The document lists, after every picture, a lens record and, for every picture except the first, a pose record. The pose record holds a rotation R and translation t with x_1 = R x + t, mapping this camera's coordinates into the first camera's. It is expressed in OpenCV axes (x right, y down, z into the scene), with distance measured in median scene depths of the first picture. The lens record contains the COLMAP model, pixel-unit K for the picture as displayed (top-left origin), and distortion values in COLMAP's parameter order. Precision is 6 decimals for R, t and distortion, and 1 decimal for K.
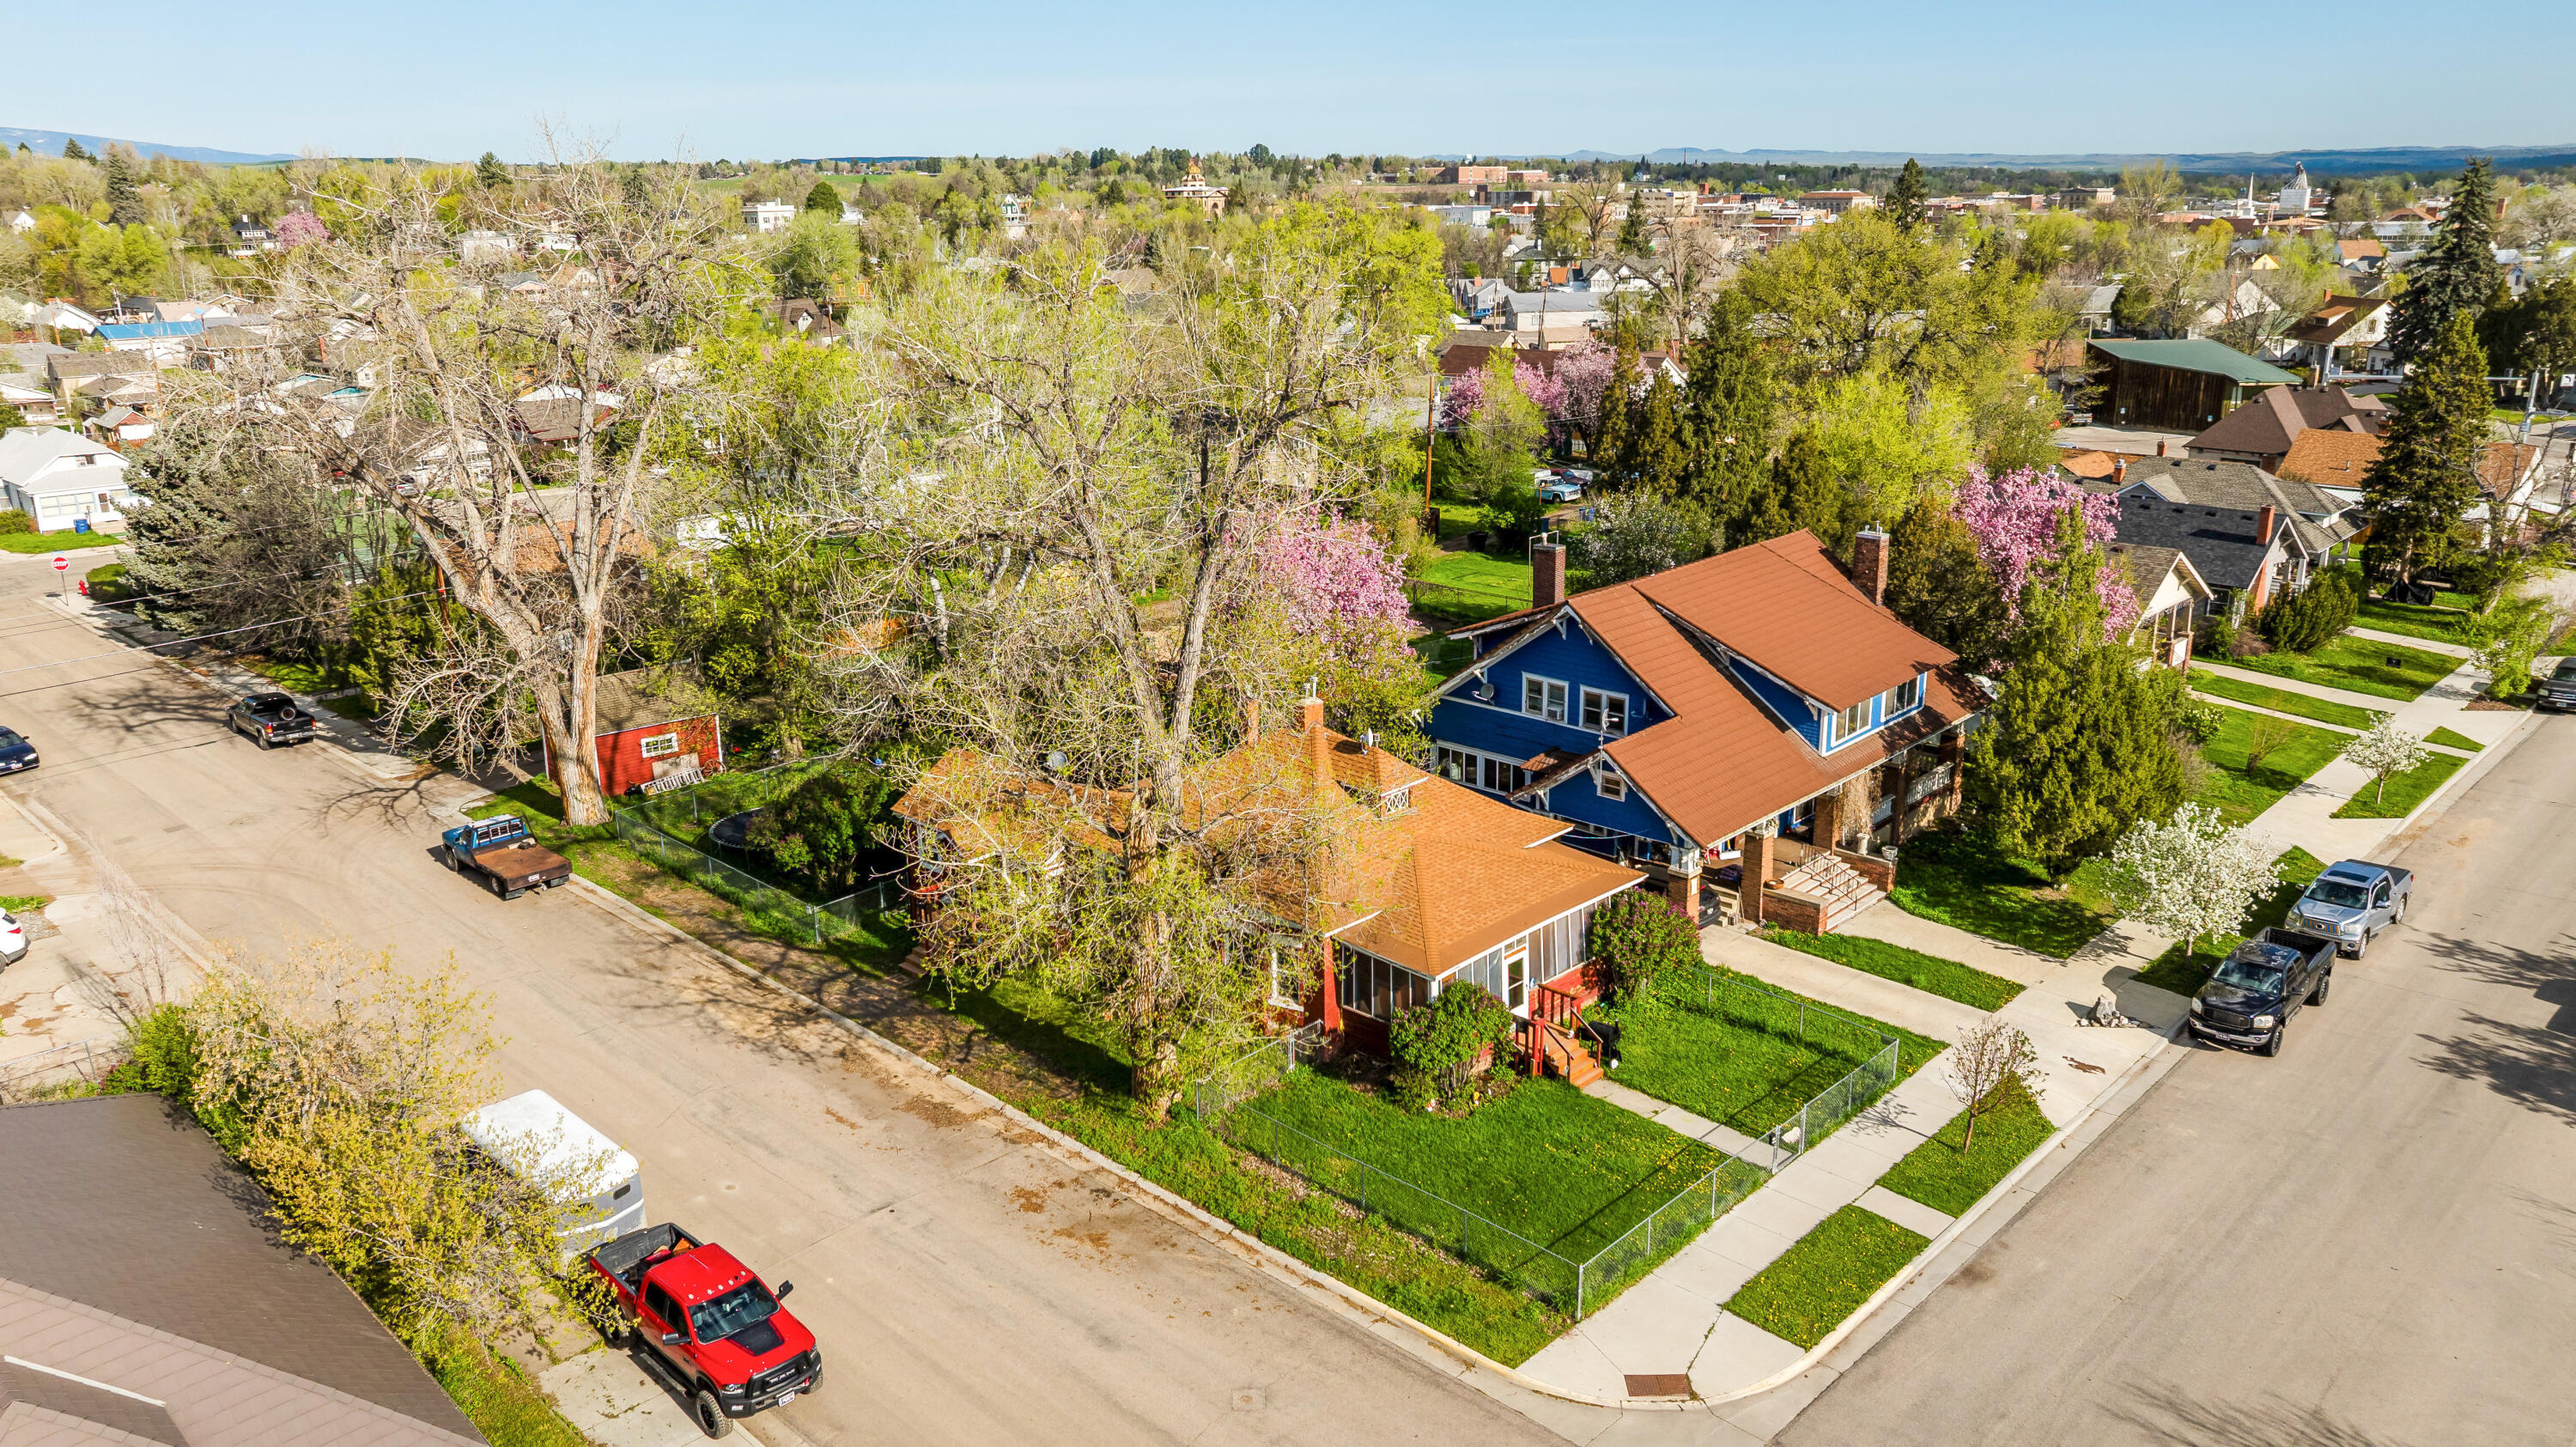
lens RADIAL K [[1815.2, 0, 1288.0], [0, 1815.2, 723.5], [0, 0, 1]] dist [0.034578, -0.146451]
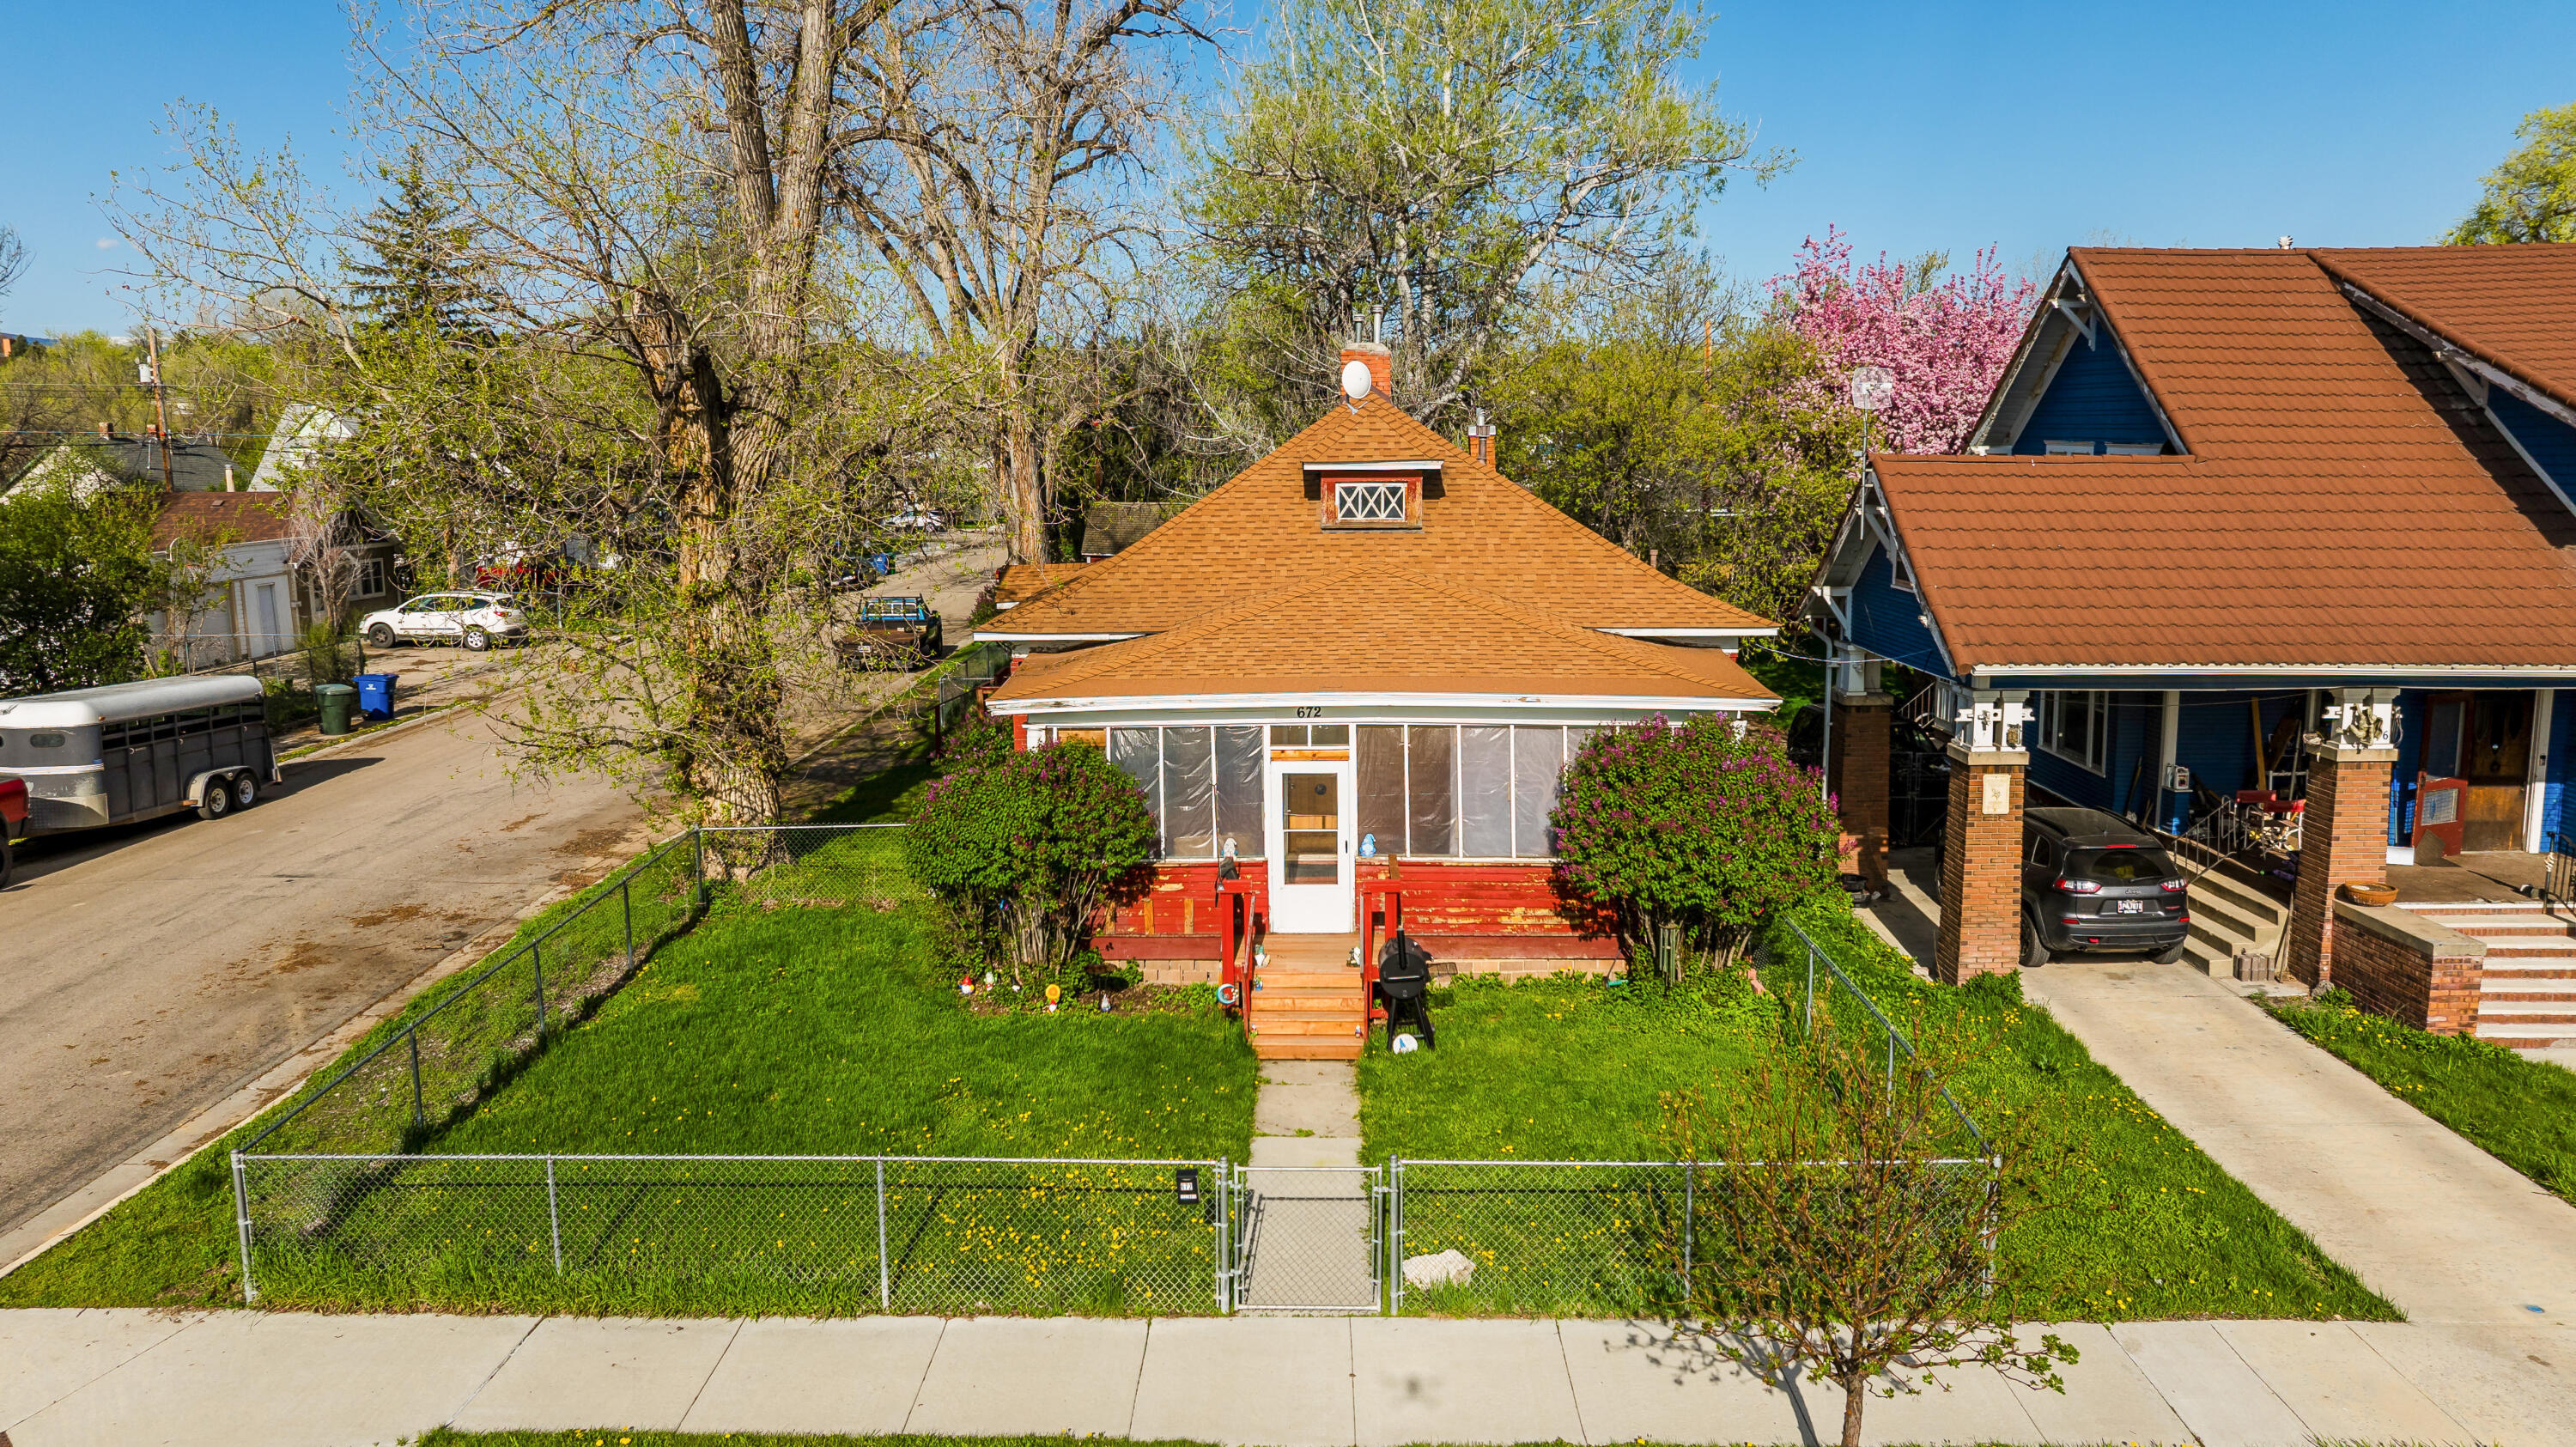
lens RADIAL K [[1840.5, 0, 1288.0], [0, 1840.5, 723.5], [0, 0, 1]] dist [-0.021771, 0.001770]
pose [[0.682622, 0.122598, -0.720414, 0.436897], [-0.214760, 0.975950, -0.037409, 0.132628], [0.698502, 0.180253, 0.692535, 0.655387]]
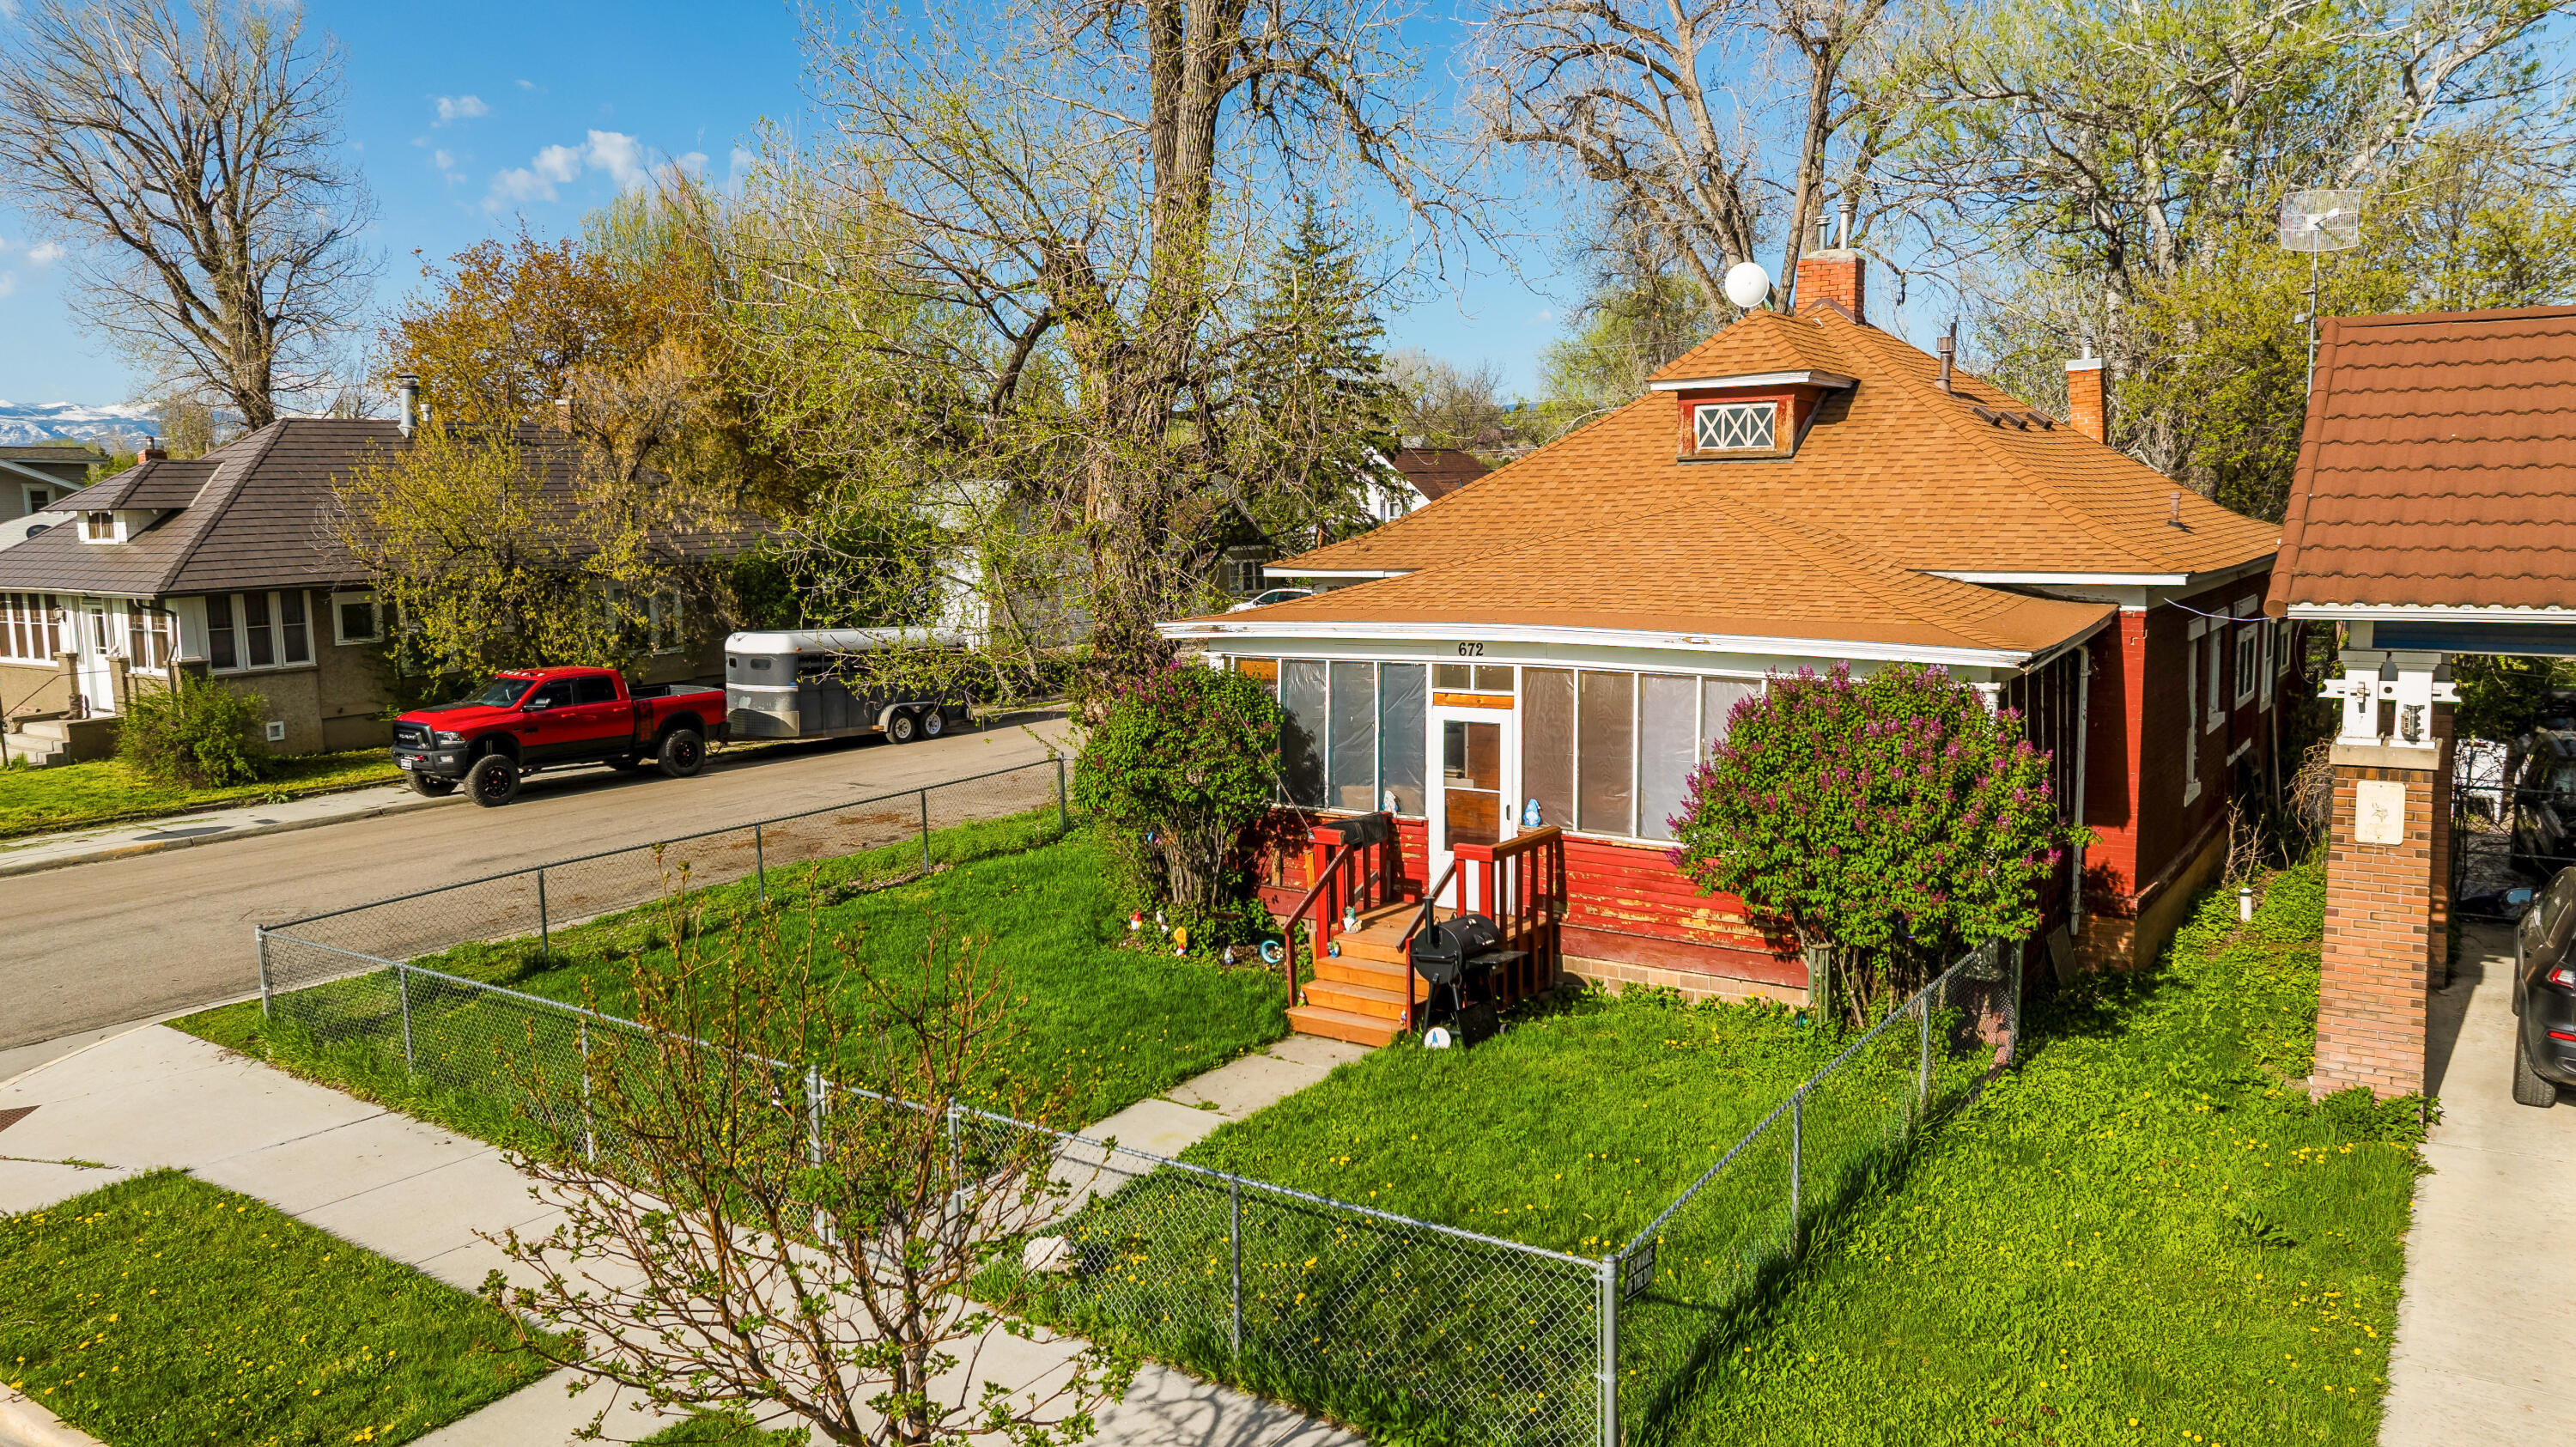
lens RADIAL K [[1812.5, 0, 1288.0], [0, 1812.5, 723.5], [0, 0, 1]] dist [-0.026329, 0.024243]
pose [[0.156807, 0.132099, -0.978755, 0.481088], [-0.270111, 0.958967, 0.086153, 0.105018], [0.949975, 0.250863, 0.186054, 0.863760]]
